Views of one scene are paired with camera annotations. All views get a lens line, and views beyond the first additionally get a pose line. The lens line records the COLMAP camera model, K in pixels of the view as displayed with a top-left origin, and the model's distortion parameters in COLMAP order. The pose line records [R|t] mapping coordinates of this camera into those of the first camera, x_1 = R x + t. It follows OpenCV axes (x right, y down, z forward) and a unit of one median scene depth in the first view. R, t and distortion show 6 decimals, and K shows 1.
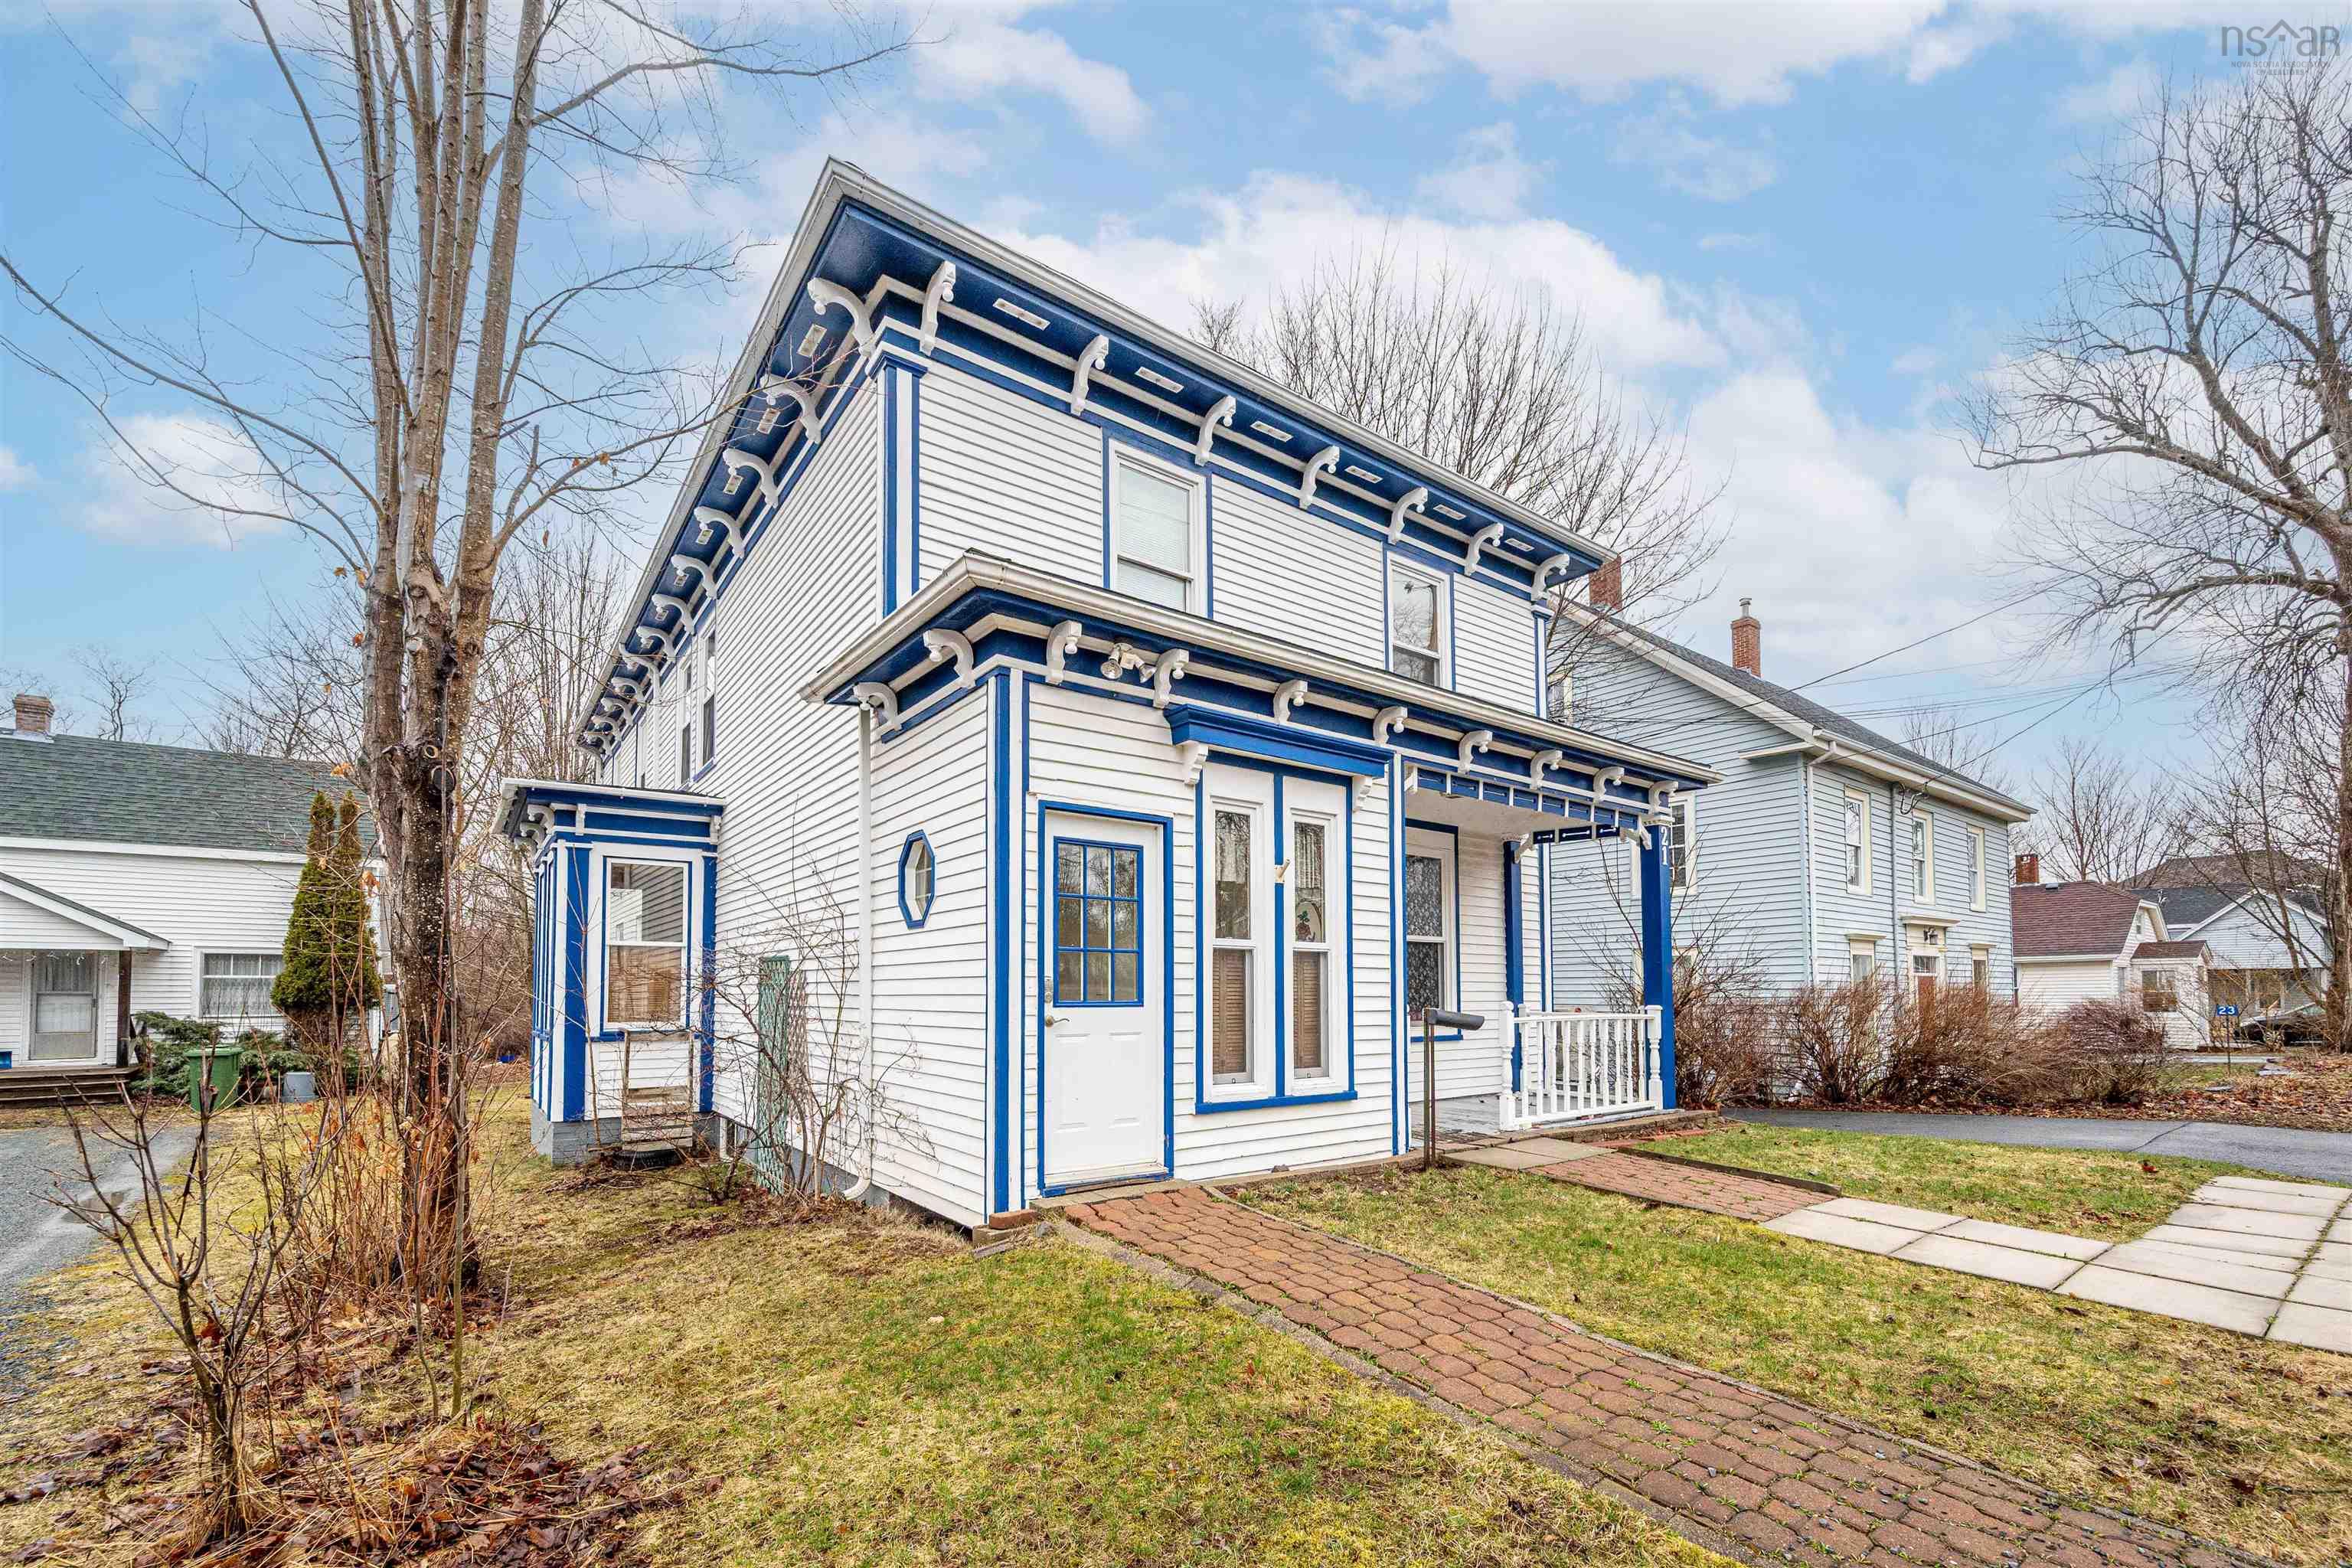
lens RADIAL K [[992.7, 0, 1178.8], [0, 992.7, 963.3], [0, 0, 1]] dist [0.000229, 0.000006]
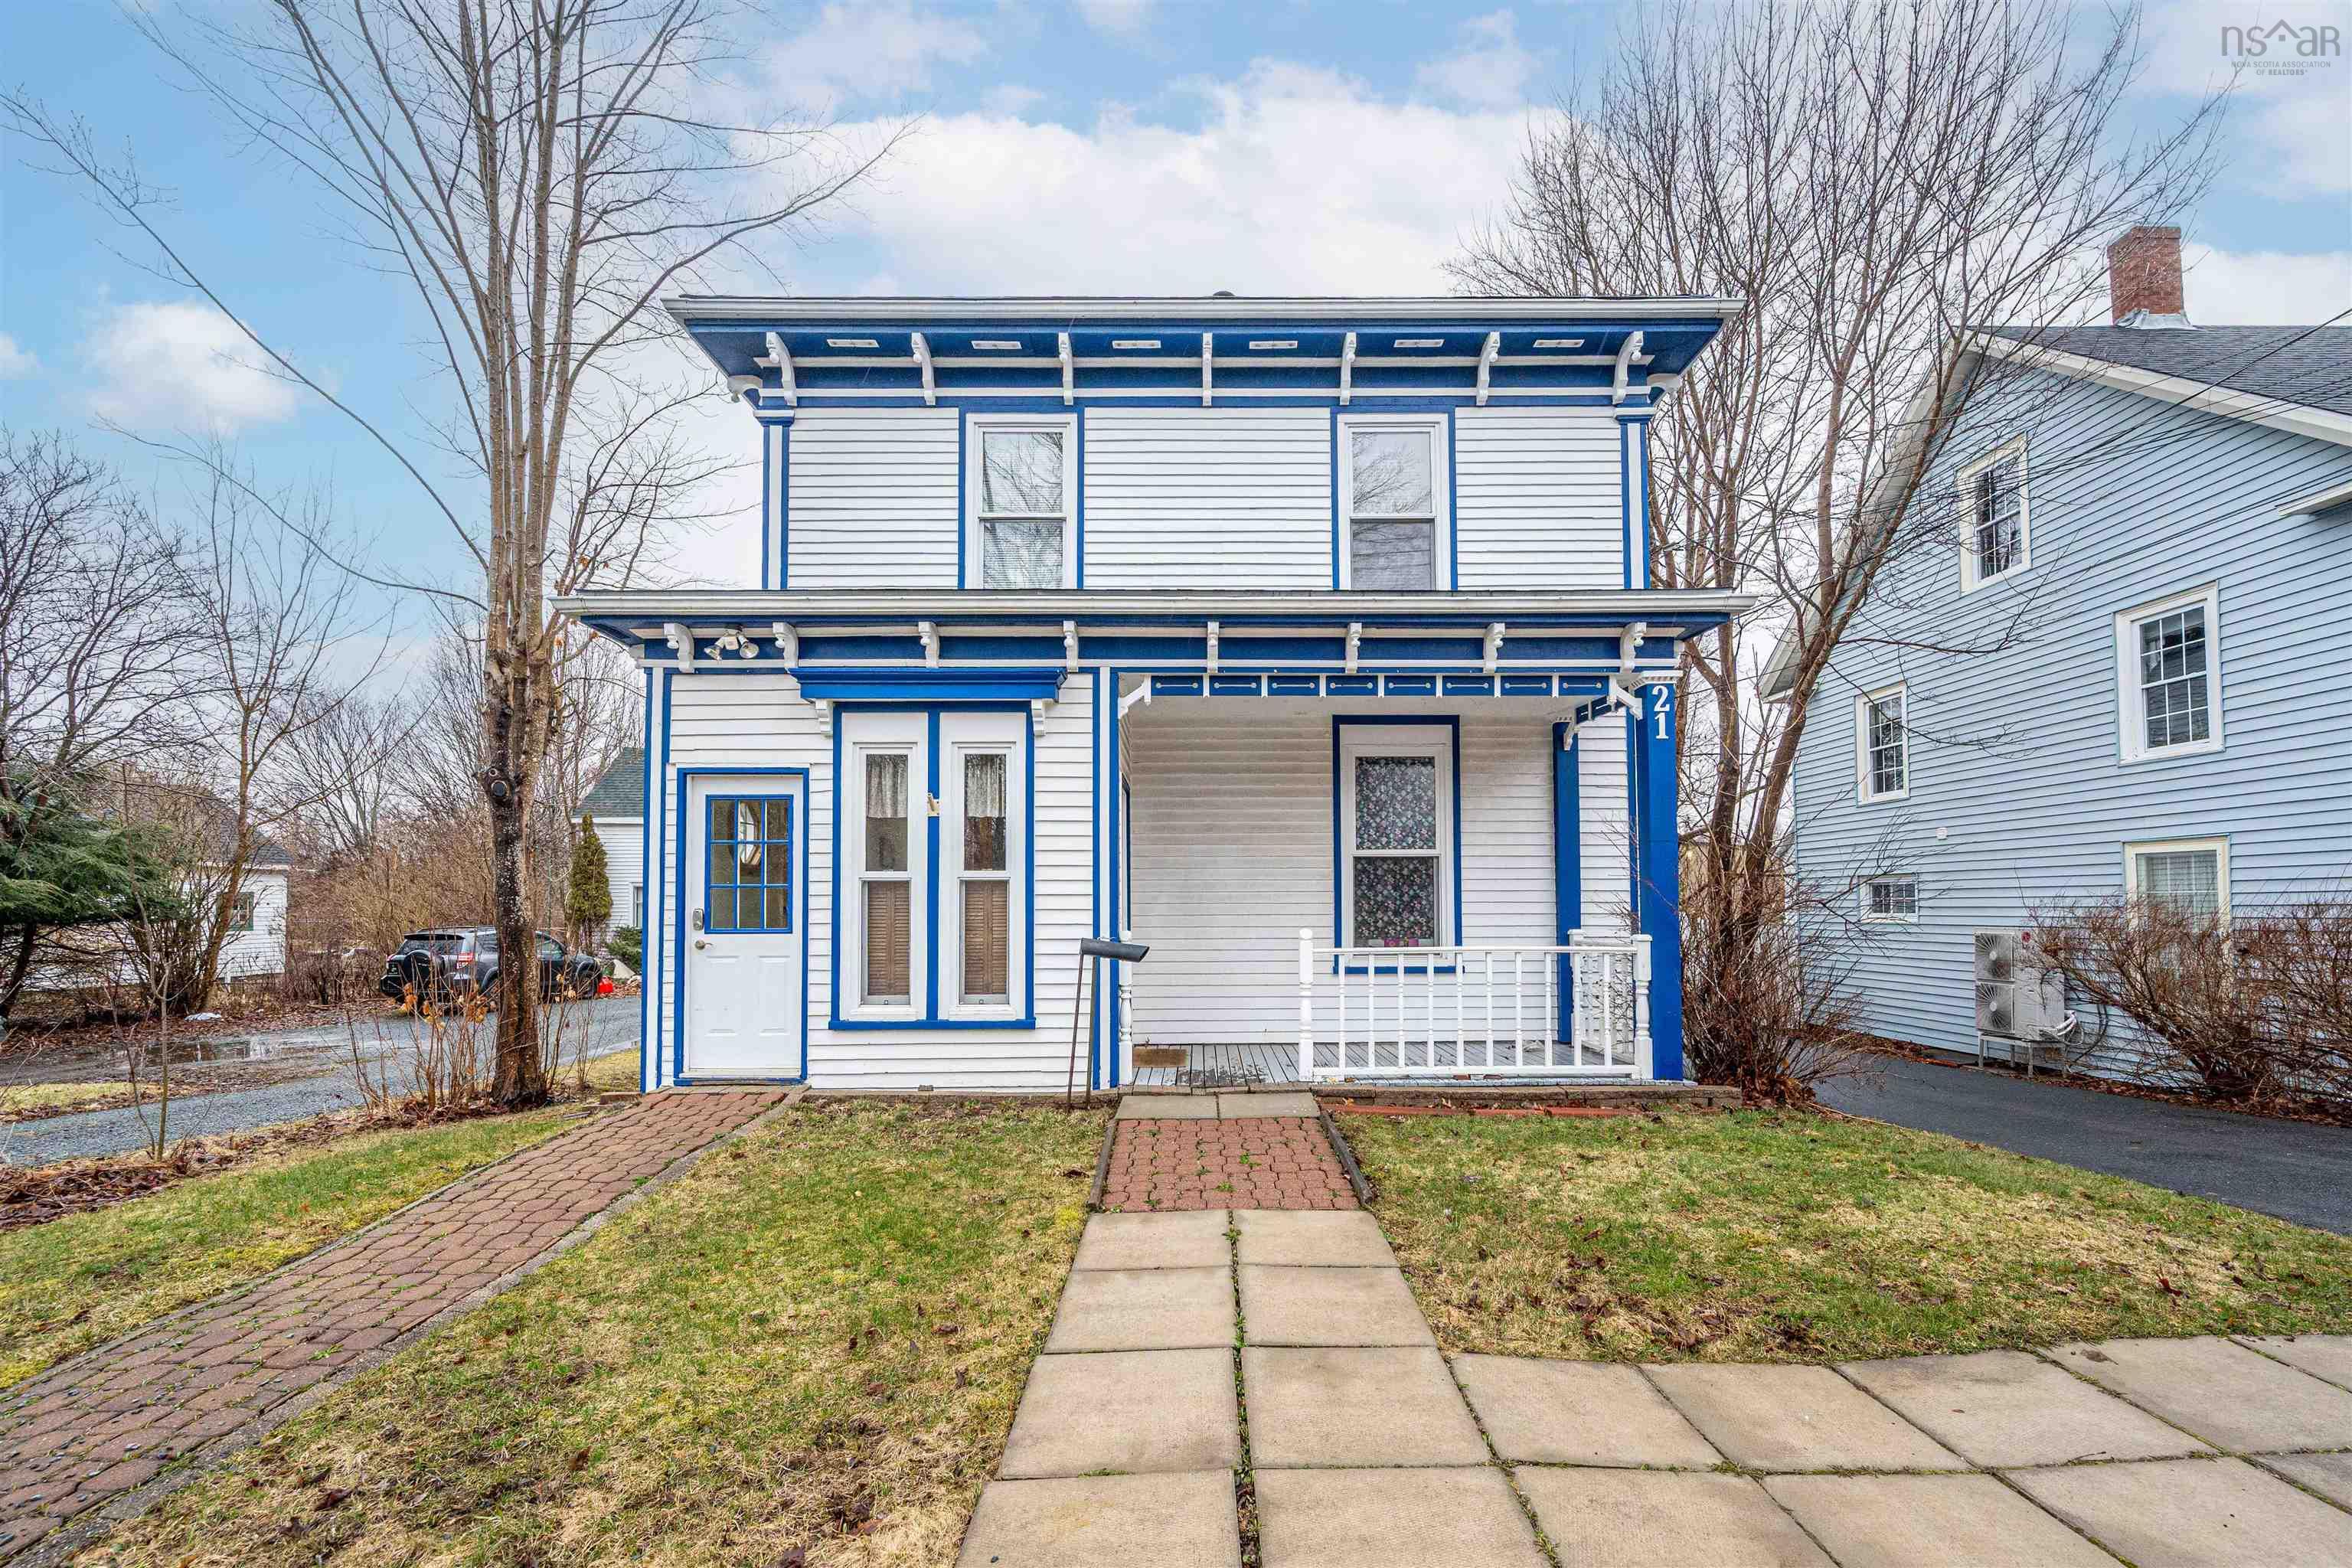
lens RADIAL K [[956.2, 0, 1181.2], [0, 956.2, 890.8], [0, 0, 1]] dist [0.000654, 0.000140]
pose [[0.801908, -0.015003, -0.597259, 0.917309], [0.023993, 0.999687, 0.007101, -0.003049], [0.596965, -0.020024, 0.802017, 0.347704]]
